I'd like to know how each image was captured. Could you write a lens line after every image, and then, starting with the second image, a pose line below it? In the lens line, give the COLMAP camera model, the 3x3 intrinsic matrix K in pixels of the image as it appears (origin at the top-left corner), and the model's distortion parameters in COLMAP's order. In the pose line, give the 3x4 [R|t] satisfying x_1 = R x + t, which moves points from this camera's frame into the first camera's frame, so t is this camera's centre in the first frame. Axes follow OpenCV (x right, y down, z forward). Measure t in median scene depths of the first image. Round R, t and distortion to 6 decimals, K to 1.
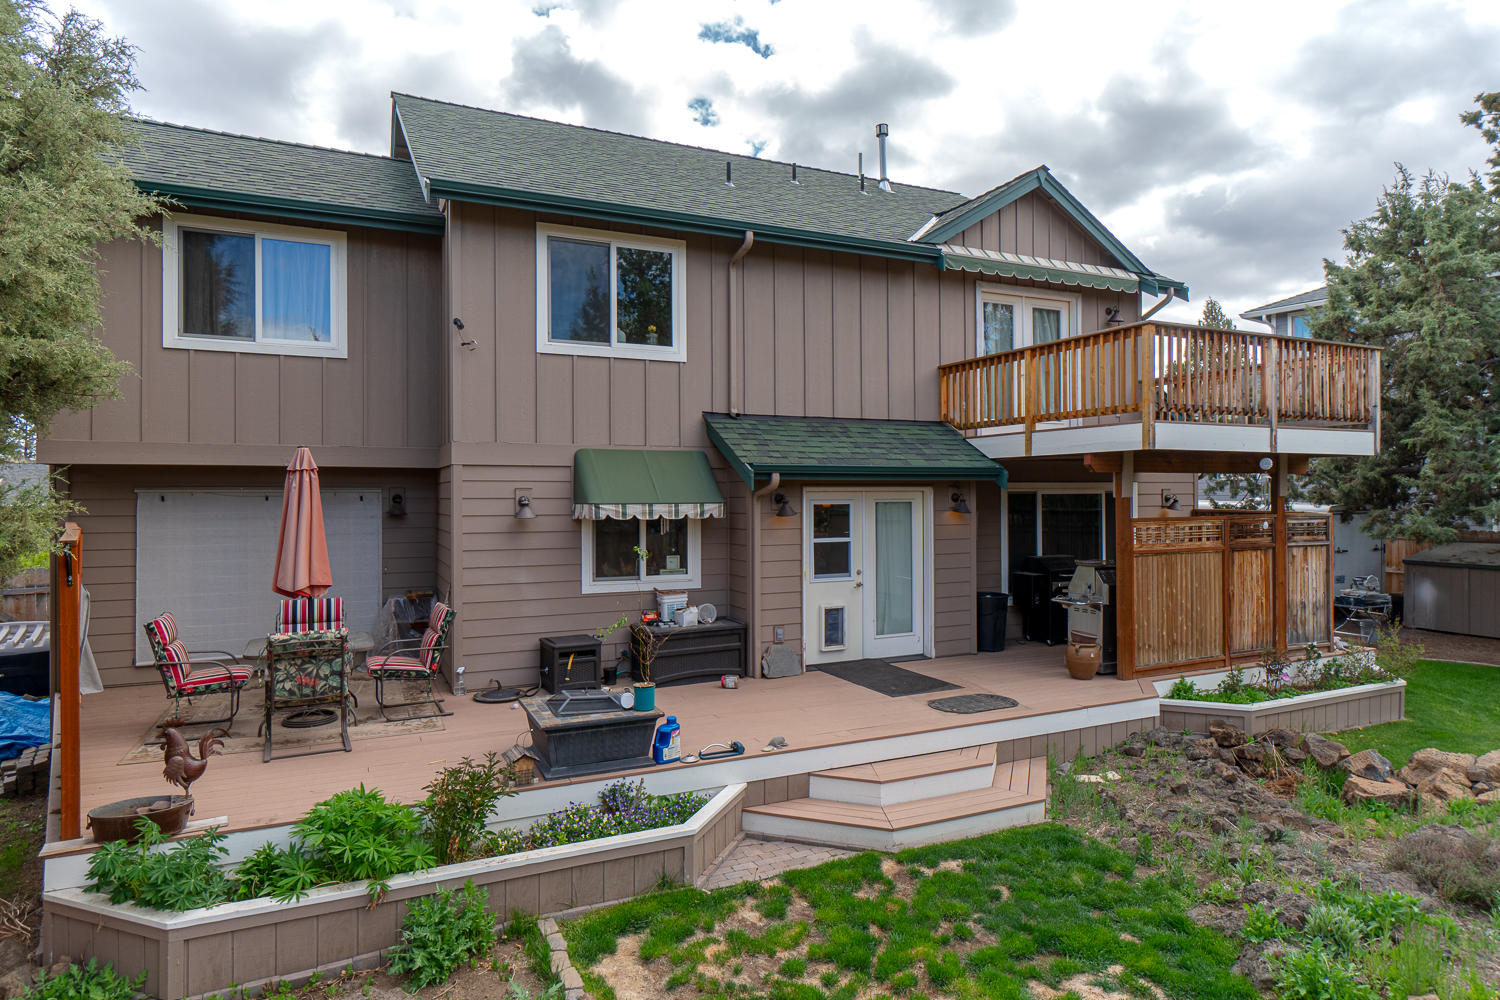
lens RADIAL K [[868.8, 0, 734.2], [0, 868.8, 495.7], [0, 0, 1]] dist [-0.002287, -0.001141]
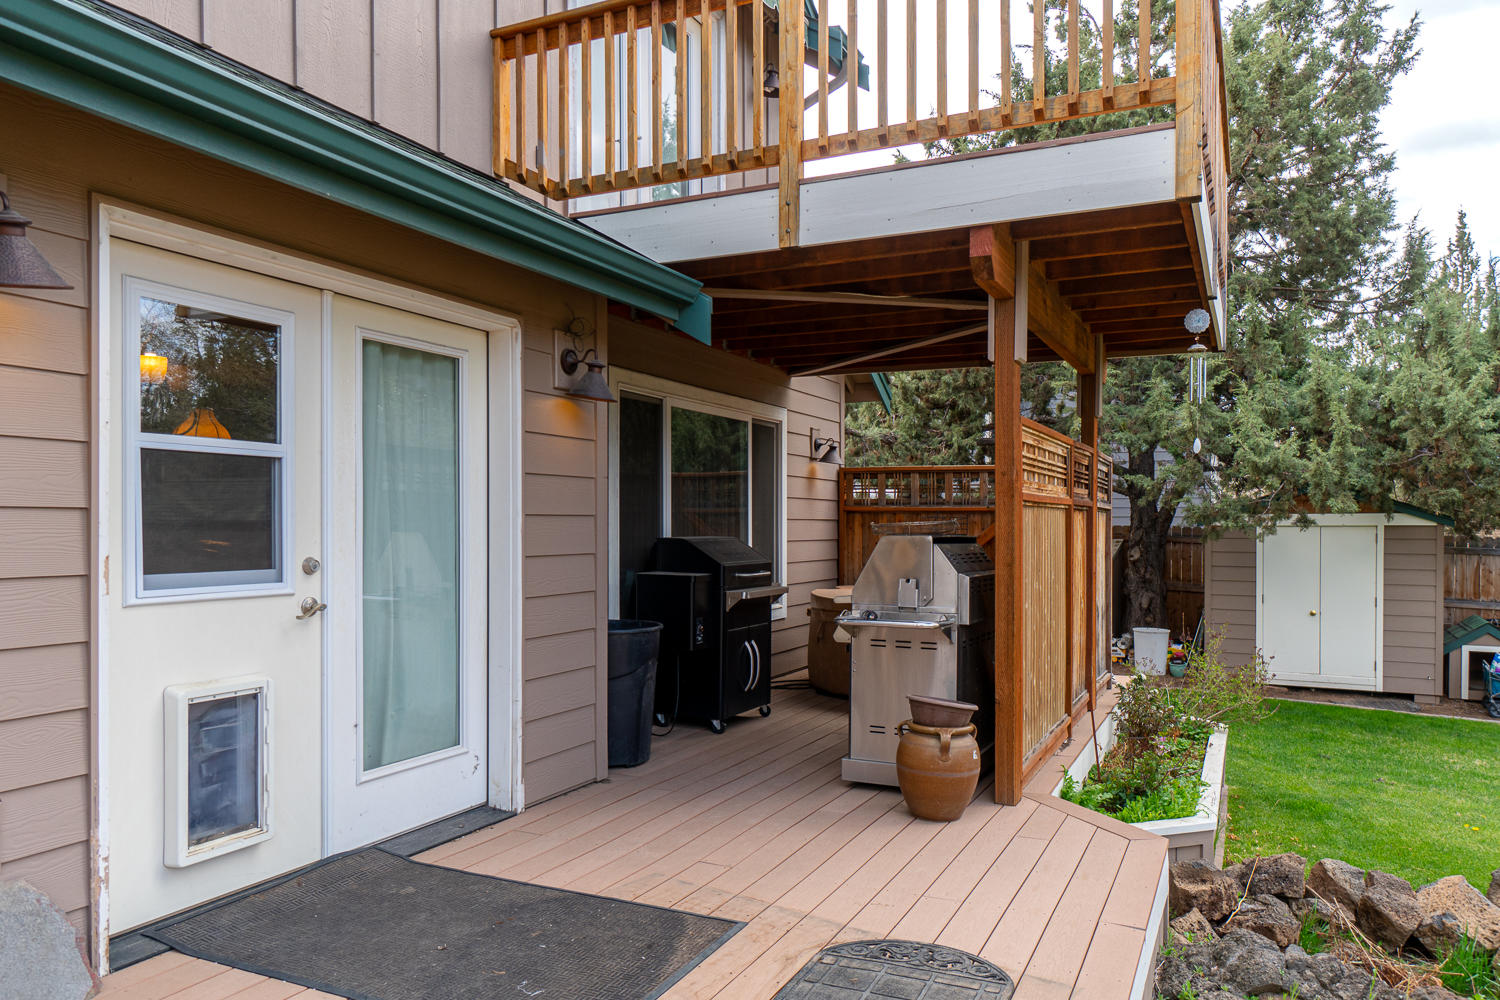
lens RADIAL K [[1051.7, 0, 749.4], [0, 1051.7, 539.0], [0, 0, 1]] dist [-0.001374, 0.000418]
pose [[0.768931, -0.001586, 0.639329, 0.032029], [-0.004773, 0.999955, 0.008221, 0.077676], [-0.639314, -0.009373, 0.768889, 0.652480]]
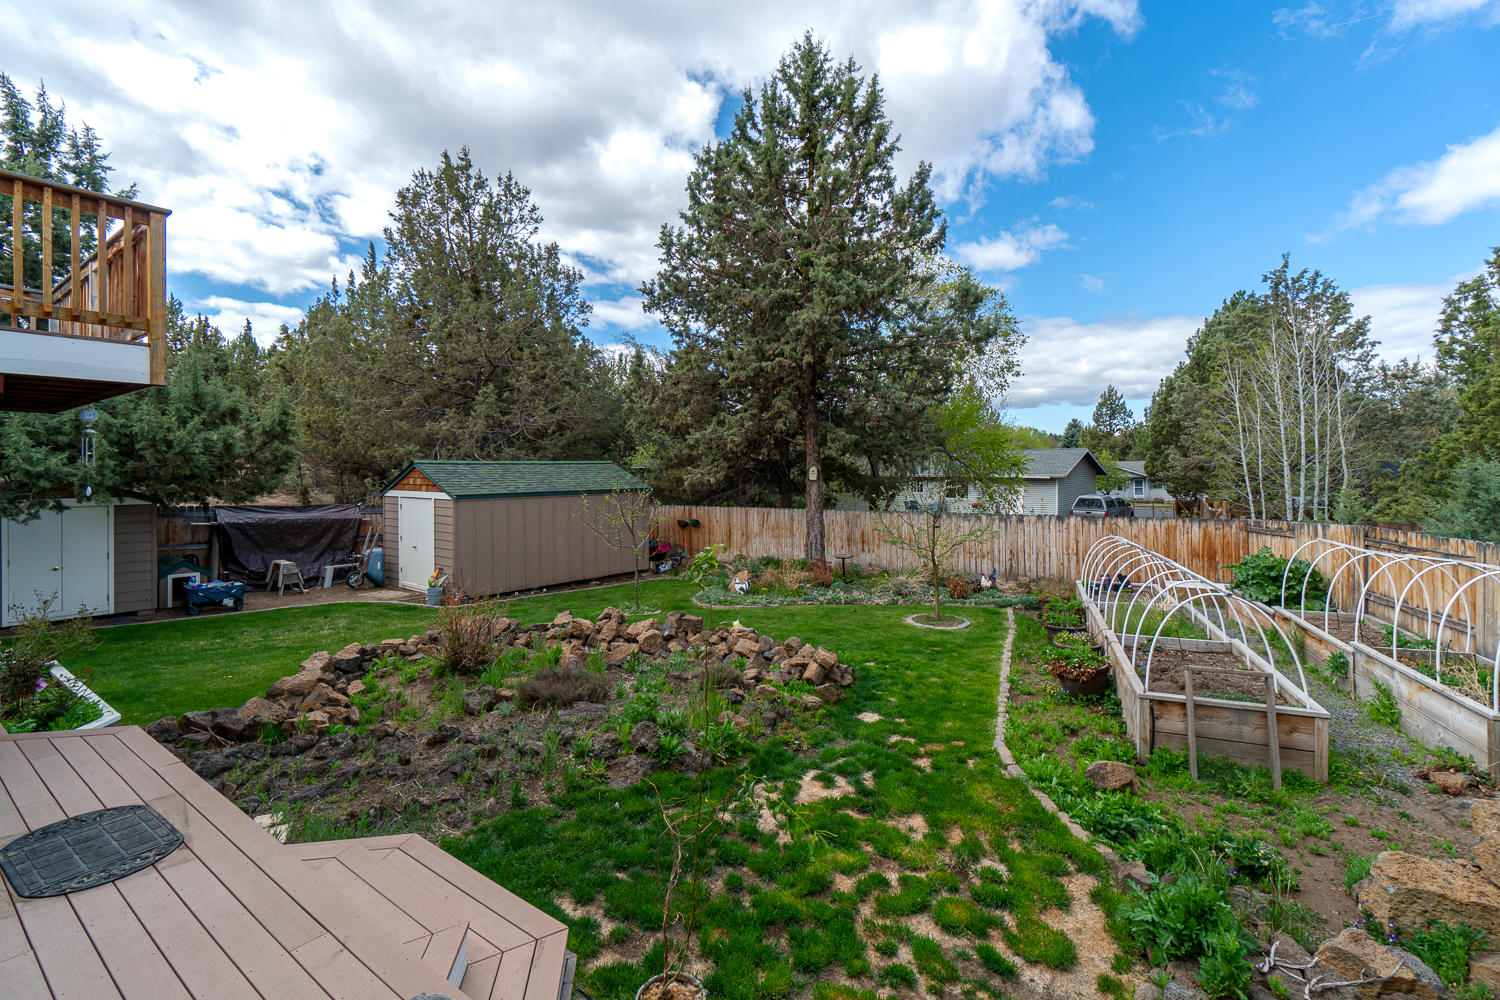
lens RADIAL K [[663.7, 0, 751.0], [0, 663.7, 466.8], [0, 0, 1]] dist [-0.000640, 0.000459]
pose [[-0.493842, 0.012336, 0.869464, -0.214639], [0.007168, 0.999923, -0.010115, 0.020179], [-0.869522, 0.001237, -0.493892, 0.715356]]
